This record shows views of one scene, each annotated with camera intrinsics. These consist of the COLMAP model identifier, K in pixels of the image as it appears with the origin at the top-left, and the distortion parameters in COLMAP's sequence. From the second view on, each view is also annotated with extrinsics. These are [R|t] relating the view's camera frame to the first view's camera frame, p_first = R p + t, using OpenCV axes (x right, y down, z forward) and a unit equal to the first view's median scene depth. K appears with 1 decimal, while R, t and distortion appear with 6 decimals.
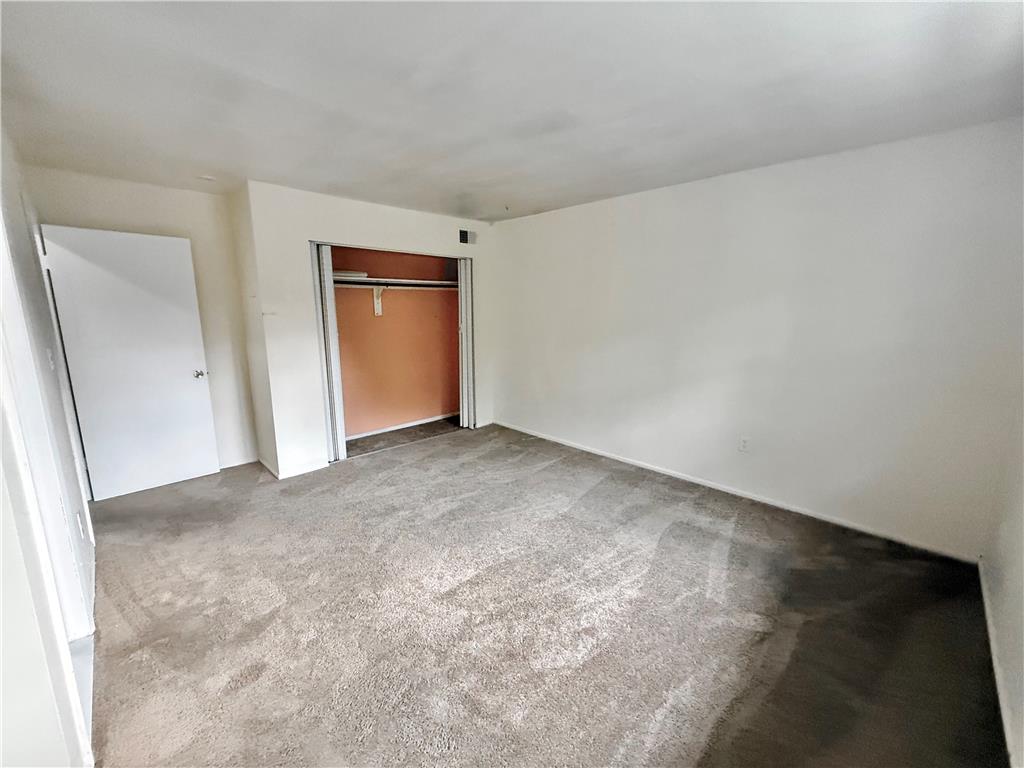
lens RADIAL K [[409.6, 0, 514.4], [0, 409.6, 381.4], [0, 0, 1]] dist [0.006747, -0.000137]
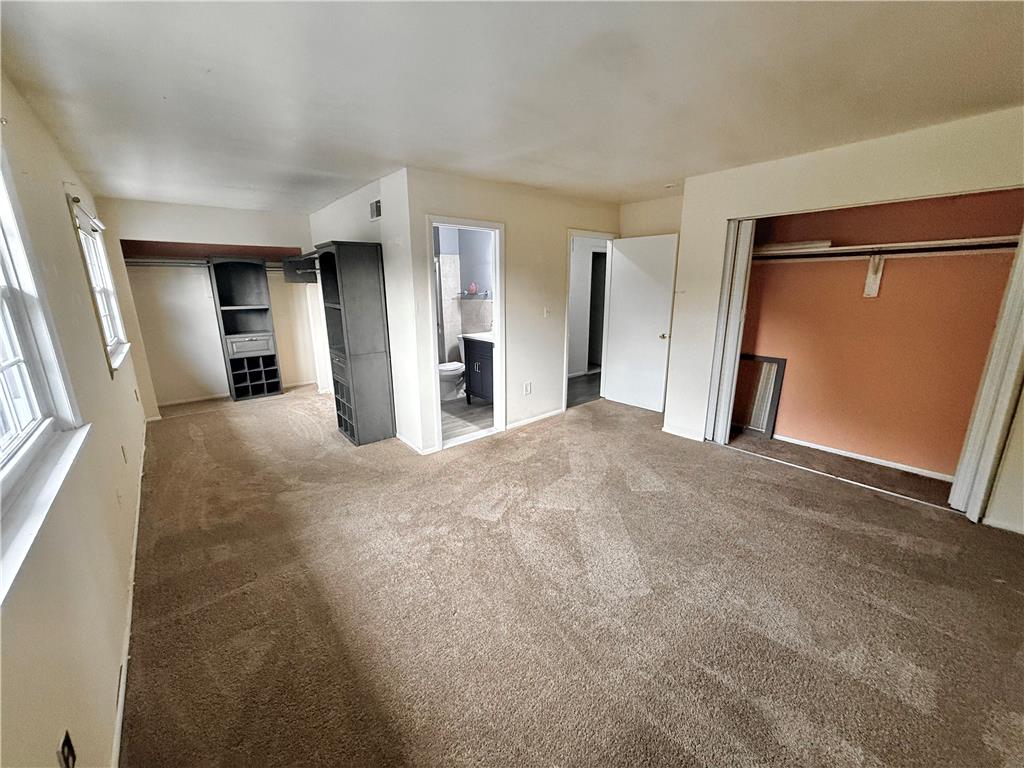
lens RADIAL K [[409.6, 0, 509.3], [0, 409.6, 383.9], [0, 0, 1]] dist [0.006747, -0.000137]
pose [[-0.085007, 0.236091, -0.968006, 0.584277], [-0.173574, 0.953158, 0.247712, -0.109700], [0.981145, 0.189078, -0.040046, 0.562995]]
